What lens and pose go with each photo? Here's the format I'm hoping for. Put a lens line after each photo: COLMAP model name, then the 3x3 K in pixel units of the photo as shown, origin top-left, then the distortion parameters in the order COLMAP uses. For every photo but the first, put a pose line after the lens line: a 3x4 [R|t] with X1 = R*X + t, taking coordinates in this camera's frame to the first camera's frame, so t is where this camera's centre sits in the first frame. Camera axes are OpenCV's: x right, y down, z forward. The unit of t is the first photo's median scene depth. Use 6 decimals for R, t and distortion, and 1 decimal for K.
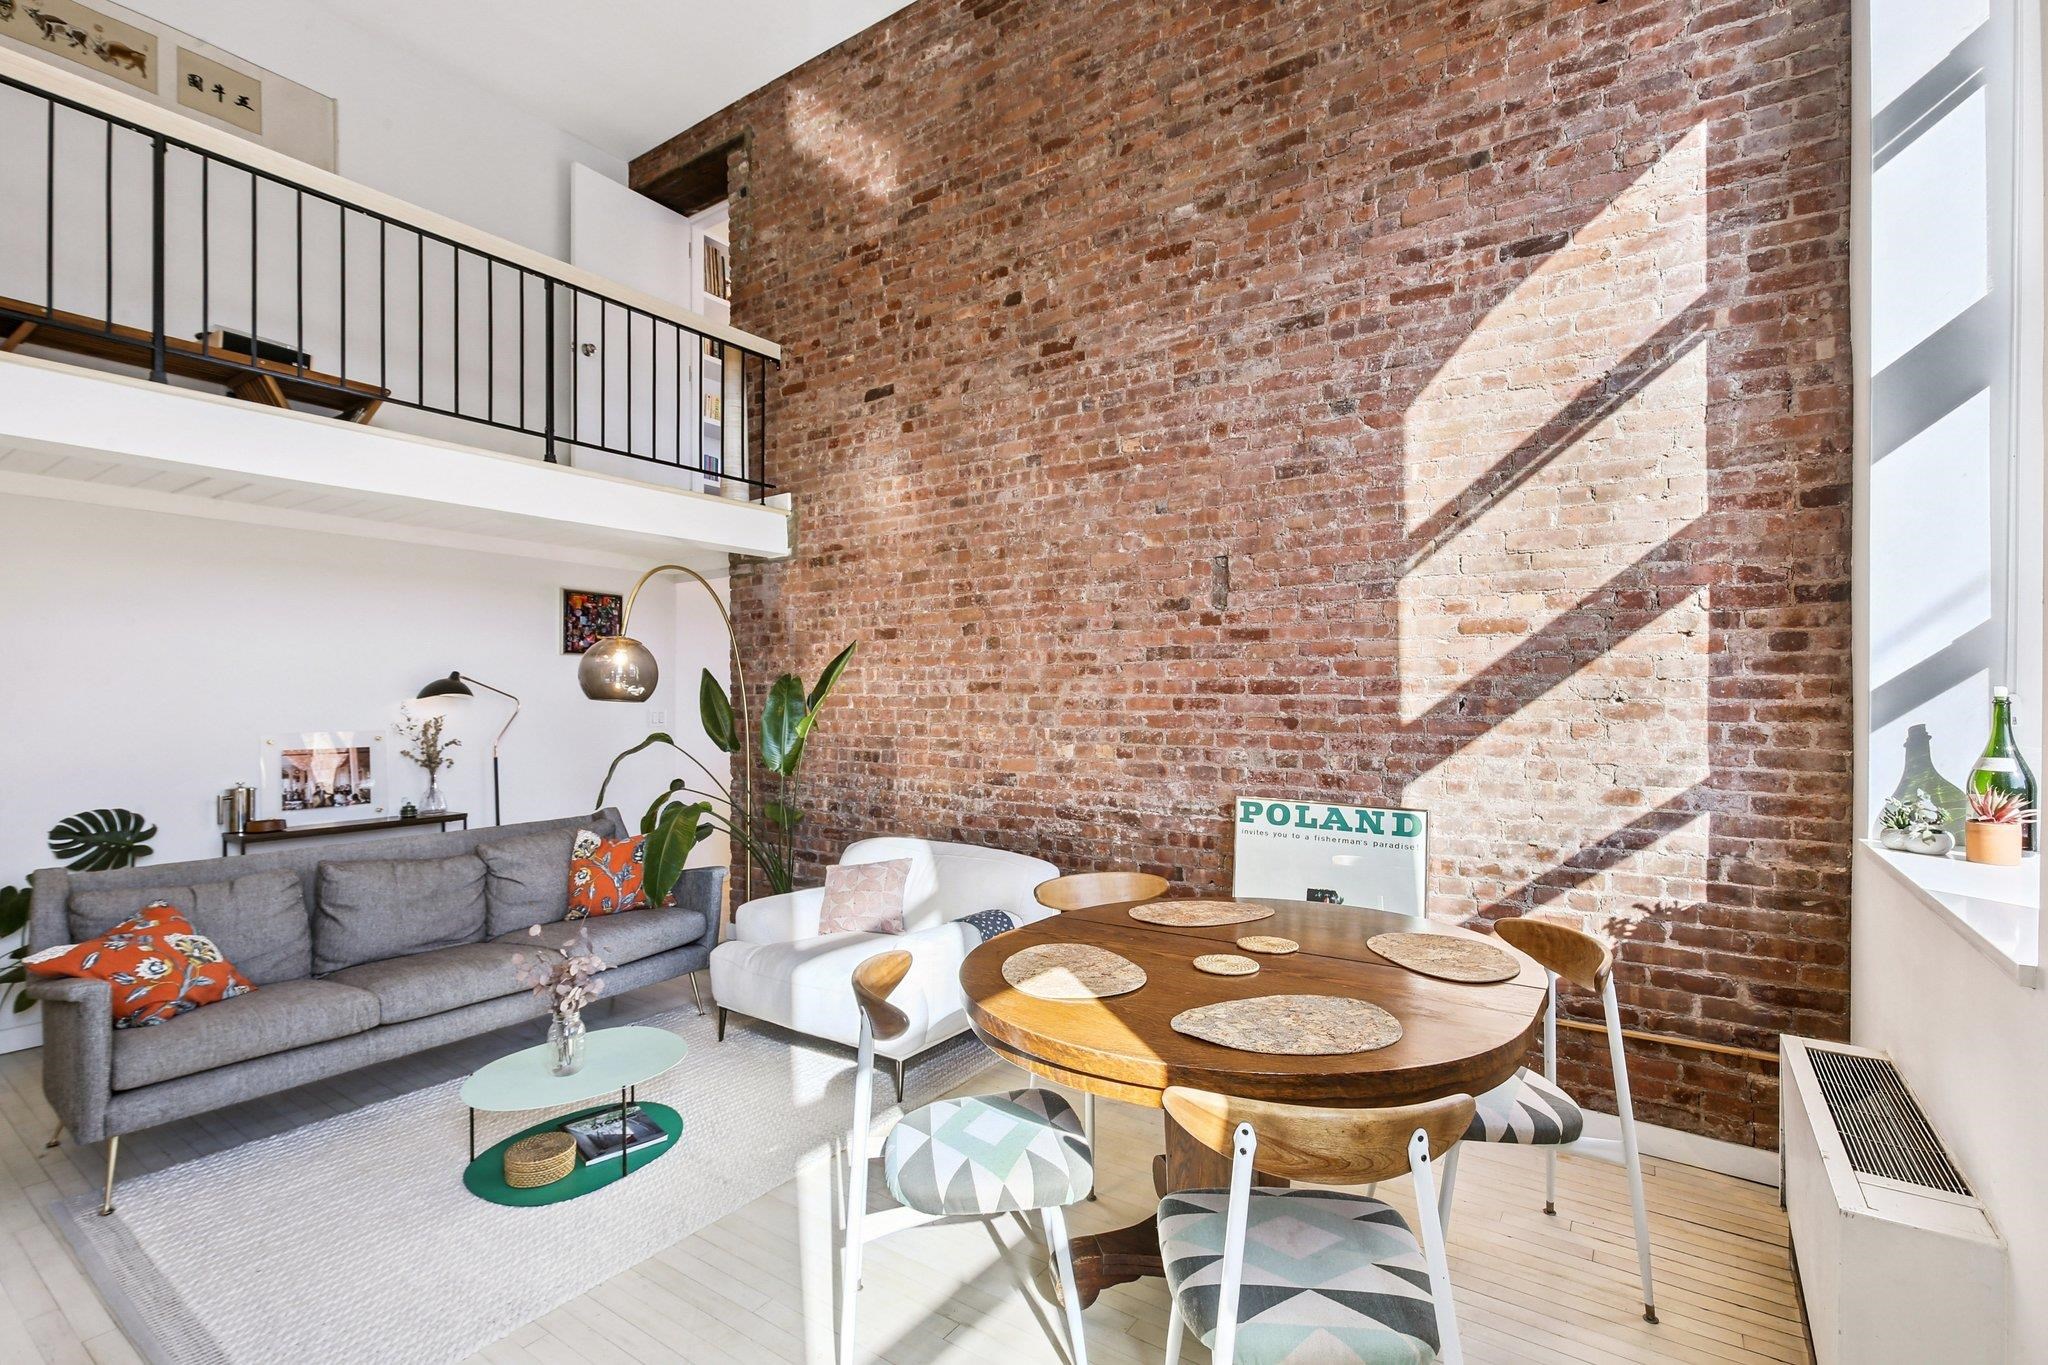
lens RADIAL K [[936.5, 0, 1038.8], [0, 936.5, 688.7], [0, 0, 1]] dist [0.014830, -0.007904]
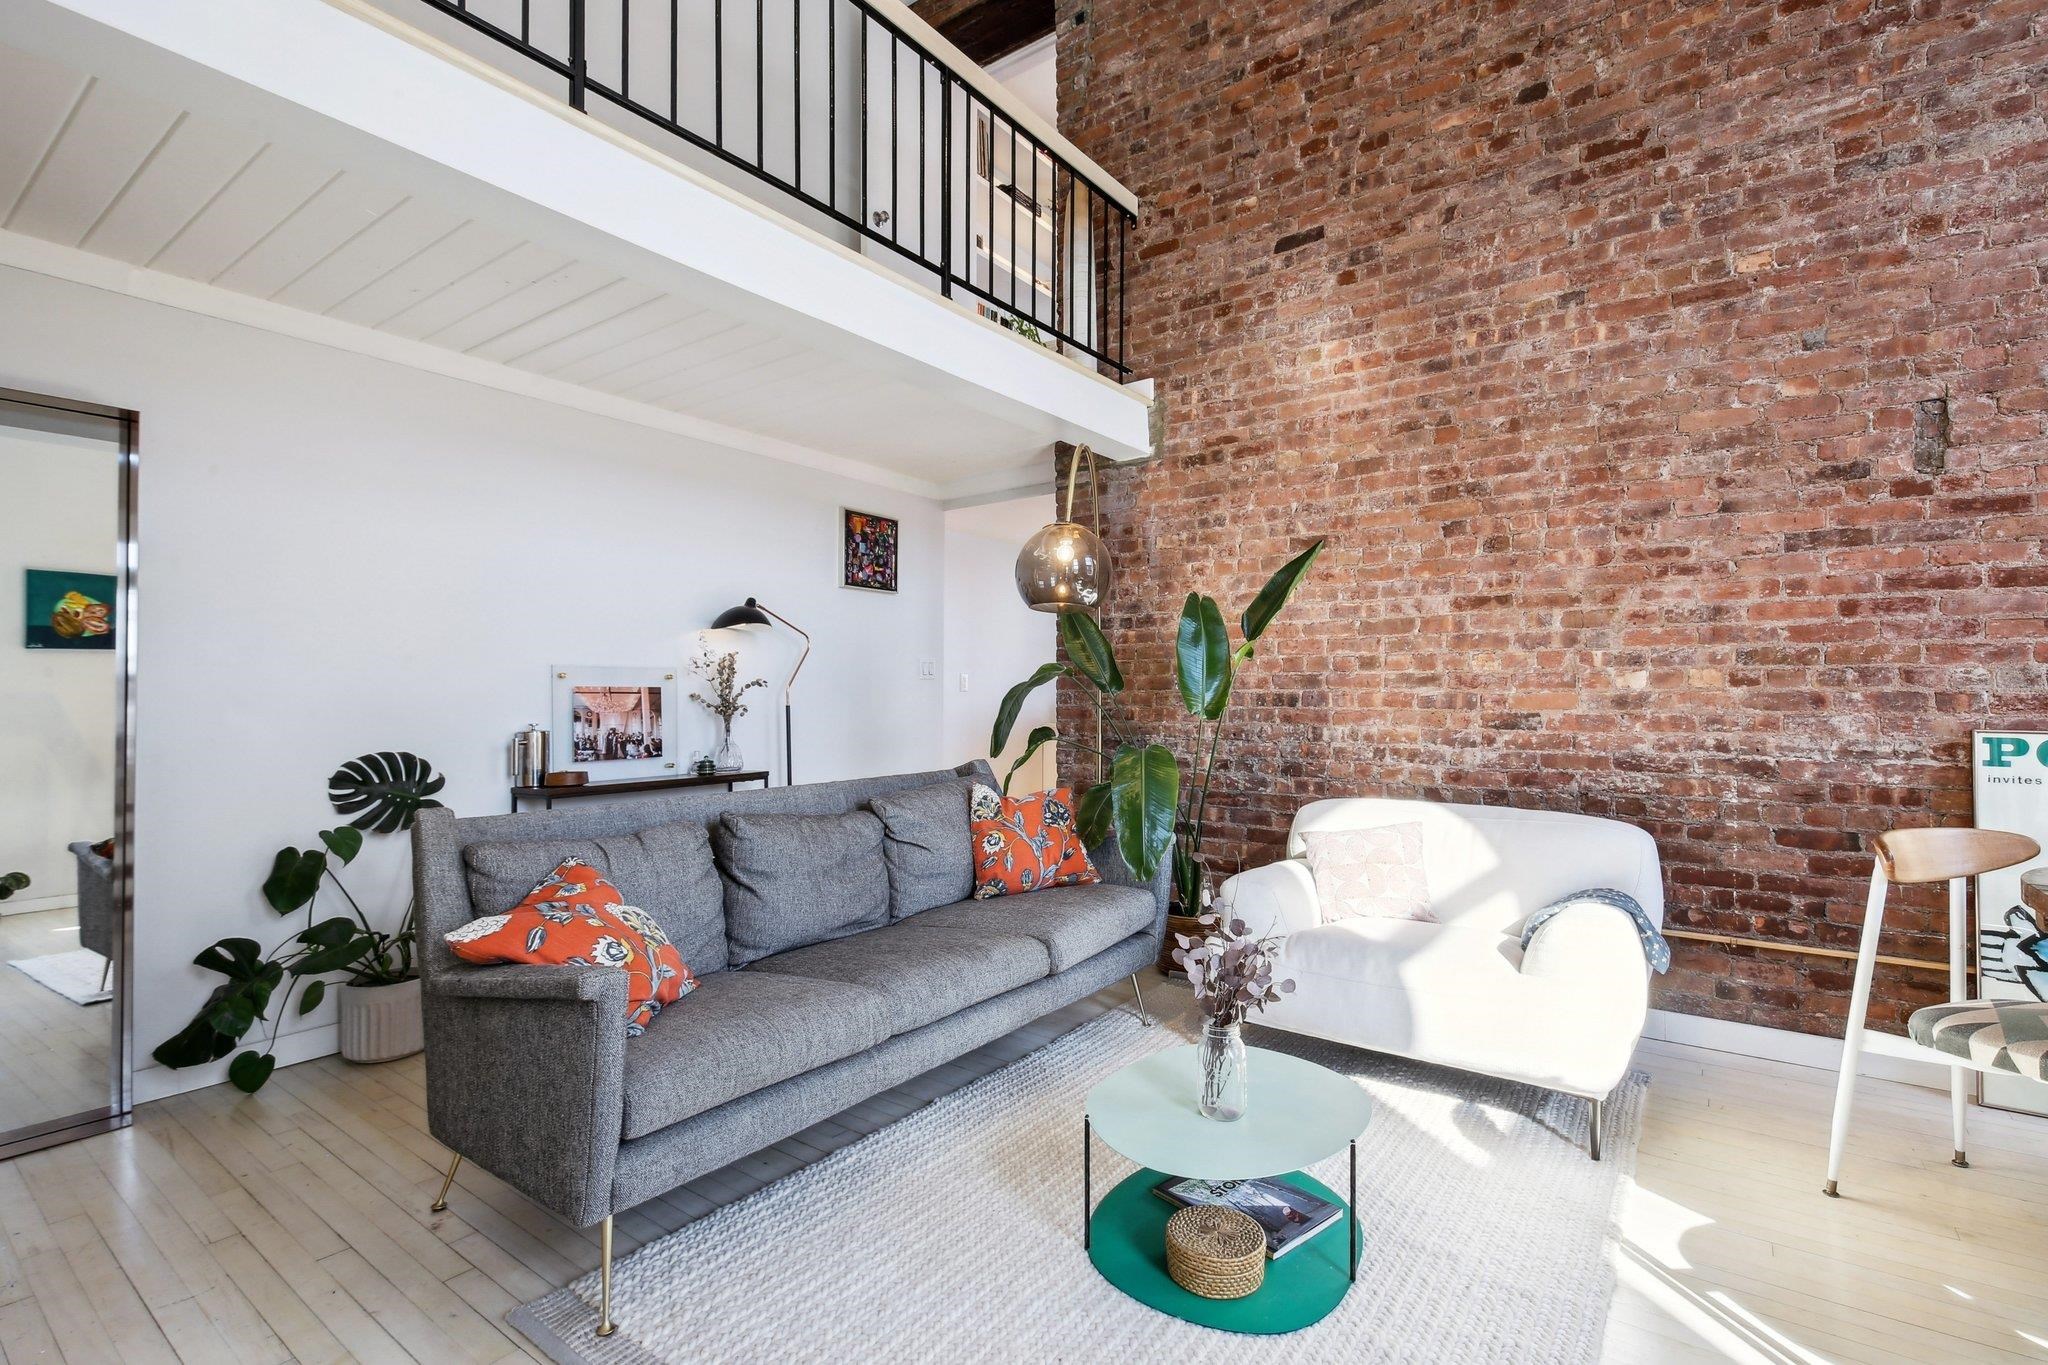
lens RADIAL K [[936.5, 0, 1040.8], [0, 936.5, 687.4], [0, 0, 1]] dist [0.014830, -0.007904]
pose [[0.999743, 0.001265, -0.022640, -0.456203], [-0.001301, 0.999998, -0.001576, 0.079126], [0.022638, 0.001605, 0.999742, 0.249312]]
